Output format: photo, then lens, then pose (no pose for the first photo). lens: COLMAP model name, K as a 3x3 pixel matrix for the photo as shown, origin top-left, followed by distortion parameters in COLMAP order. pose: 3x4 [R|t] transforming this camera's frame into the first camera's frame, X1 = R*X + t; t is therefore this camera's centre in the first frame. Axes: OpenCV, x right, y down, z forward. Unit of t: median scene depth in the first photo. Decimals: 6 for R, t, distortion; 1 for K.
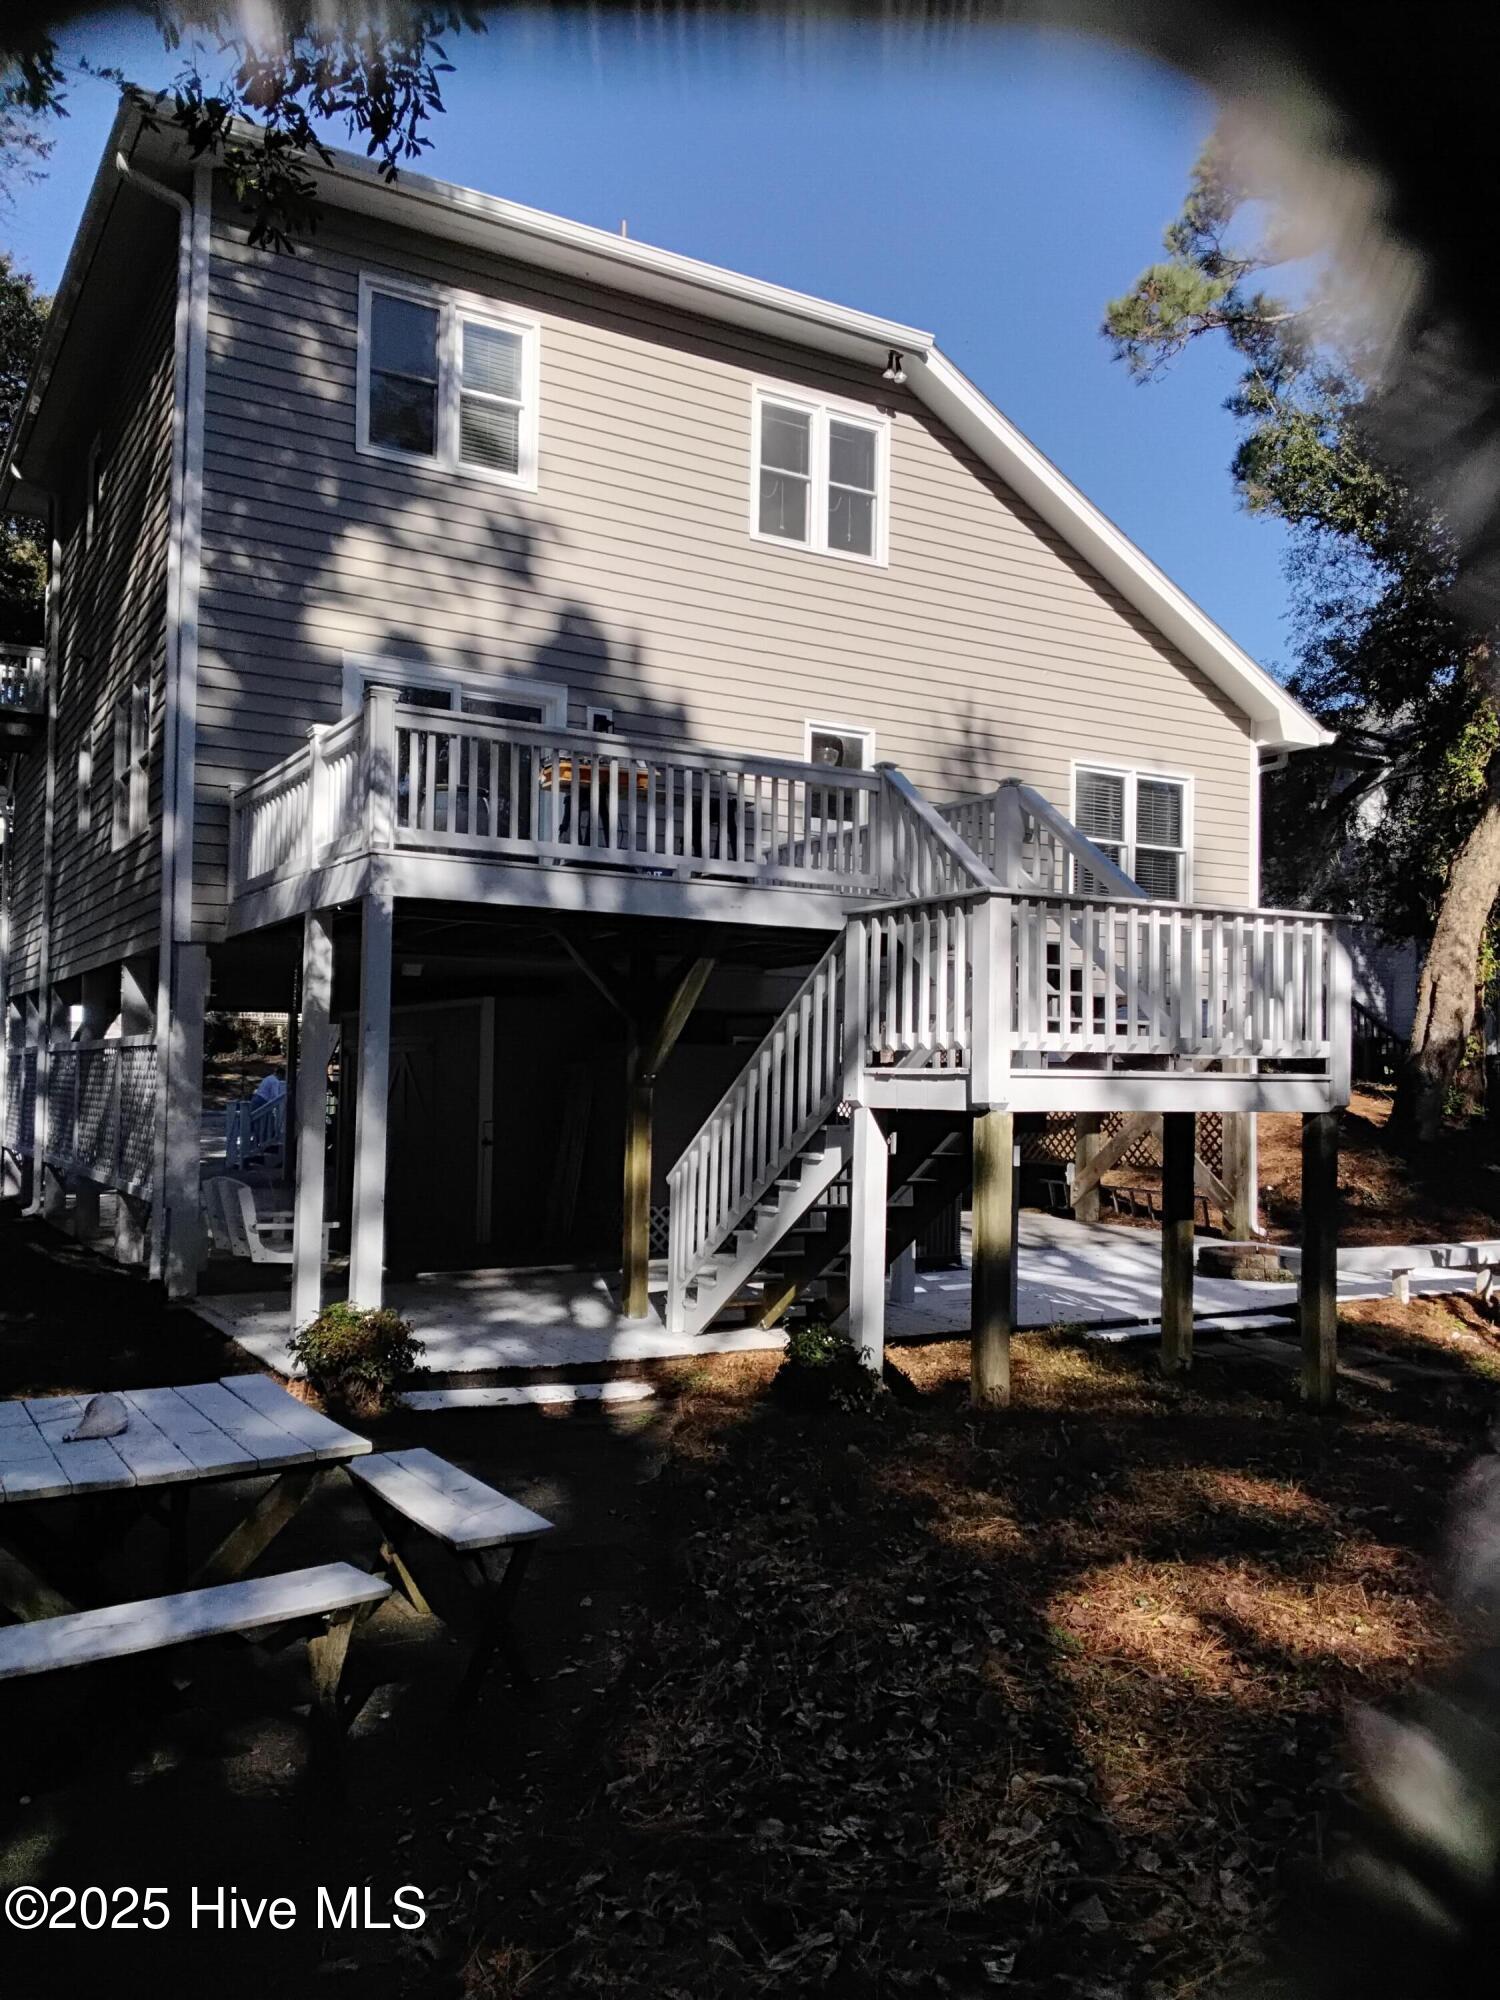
lens RADIAL K [[1570.2, 0, 738.6], [0, 1570.2, 995.3], [0, 0, 1]] dist [-0.012828, -0.011936]
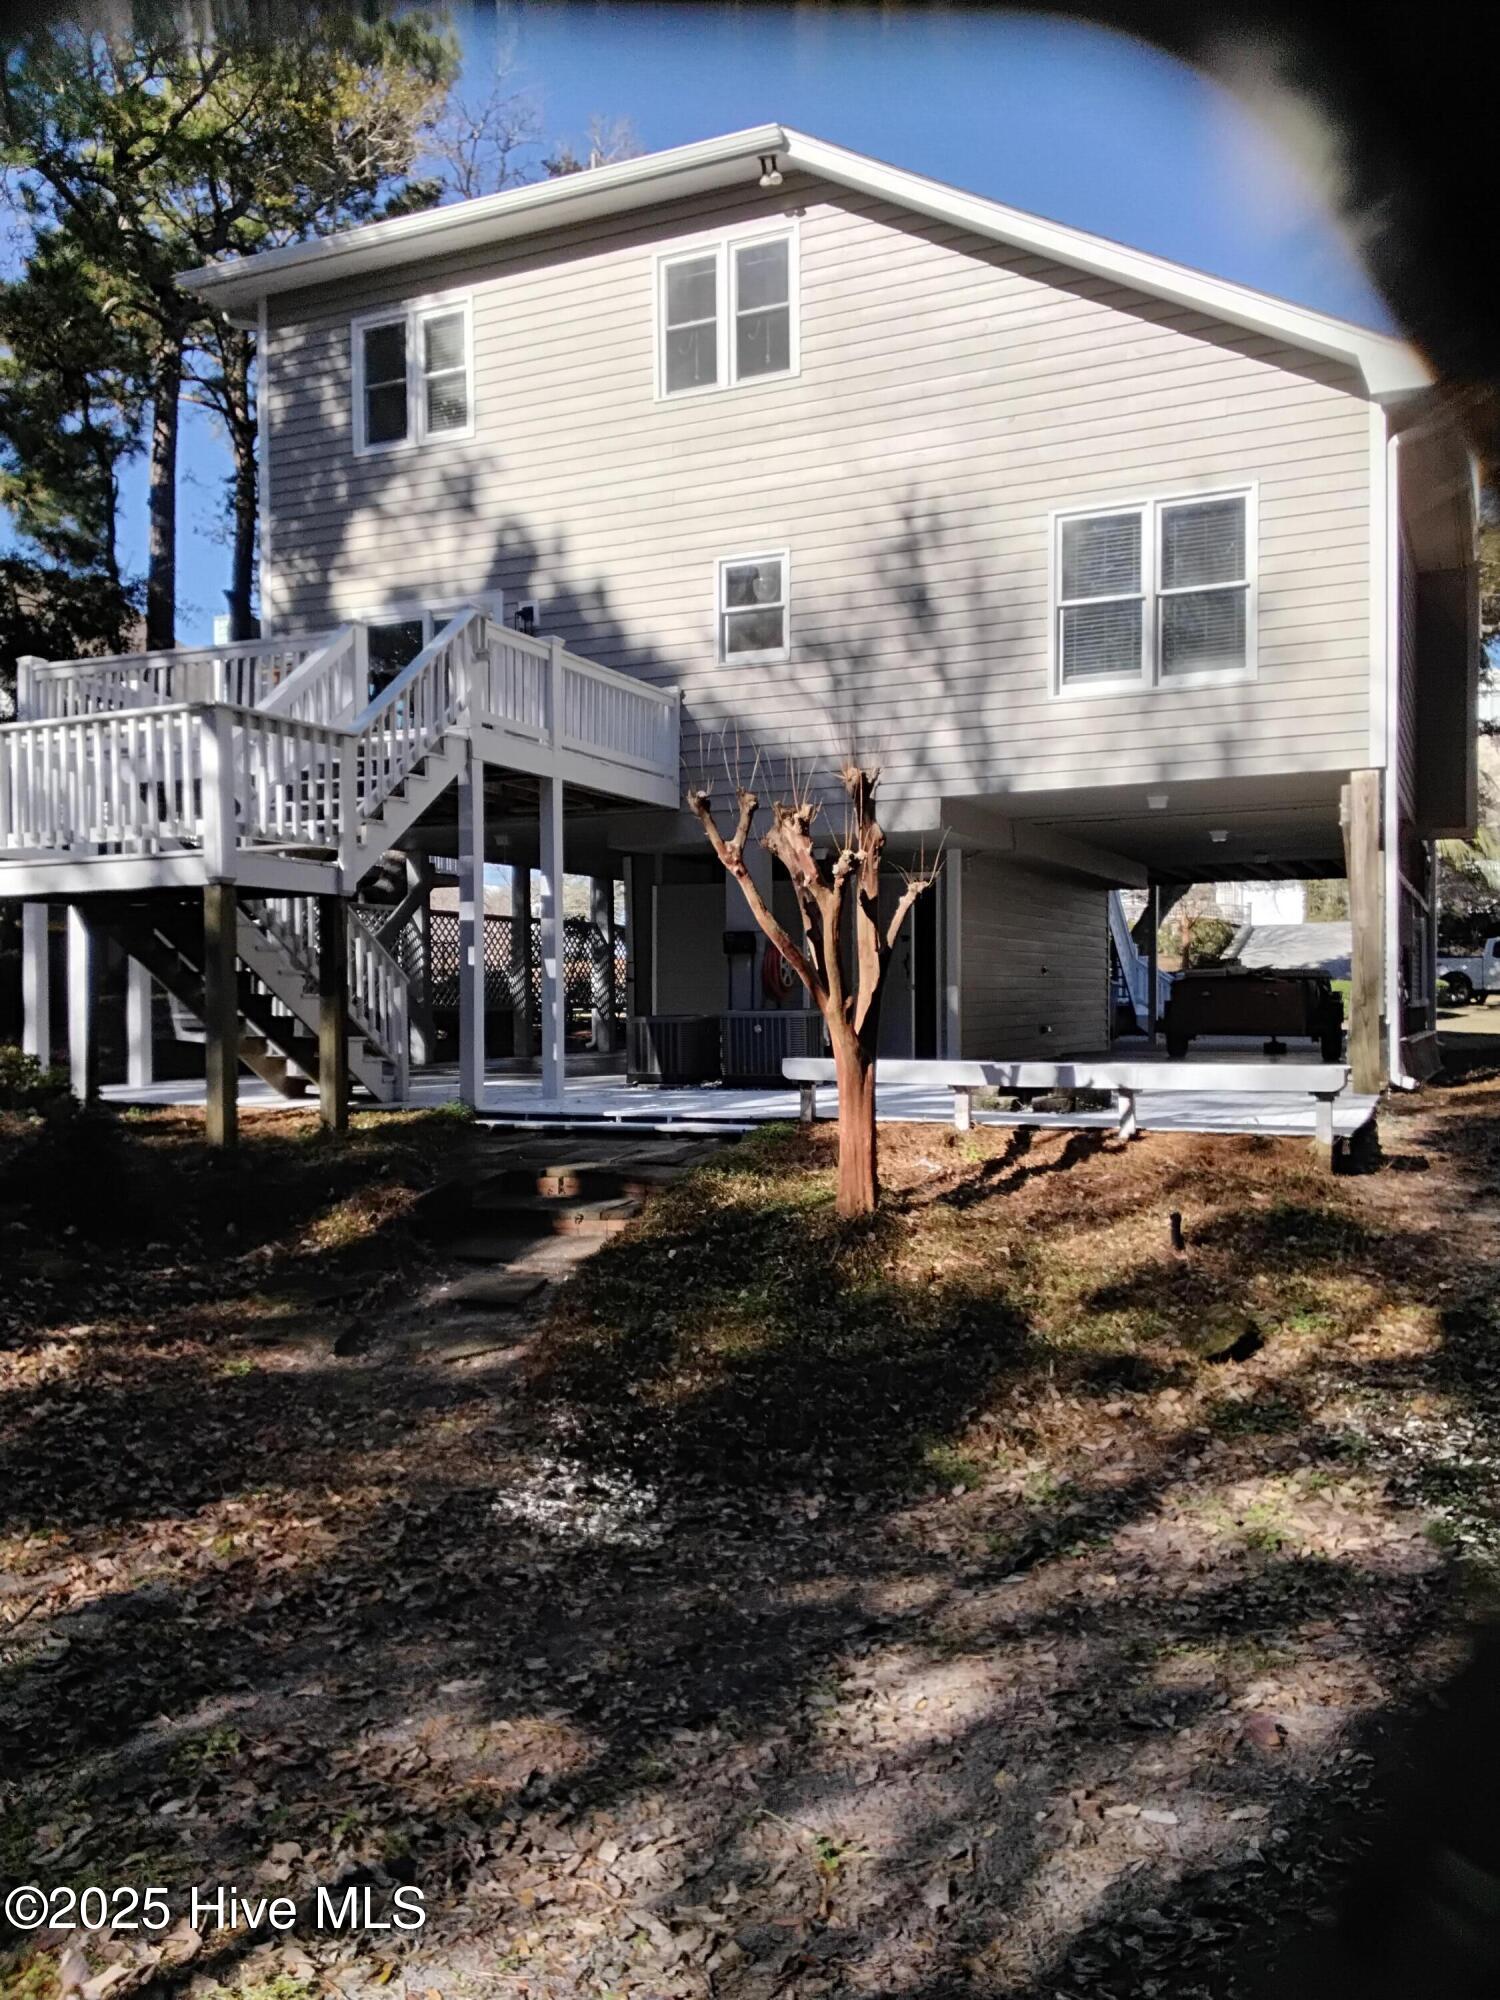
lens RADIAL K [[1570.2, 0, 737.8], [0, 1570.2, 1014.1], [0, 0, 1]] dist [-0.012828, -0.011936]
pose [[0.572690, -0.006701, -0.819745, 0.905238], [0.060377, 0.997596, 0.034025, 0.091471], [0.817546, -0.068980, 0.571718, 0.401275]]
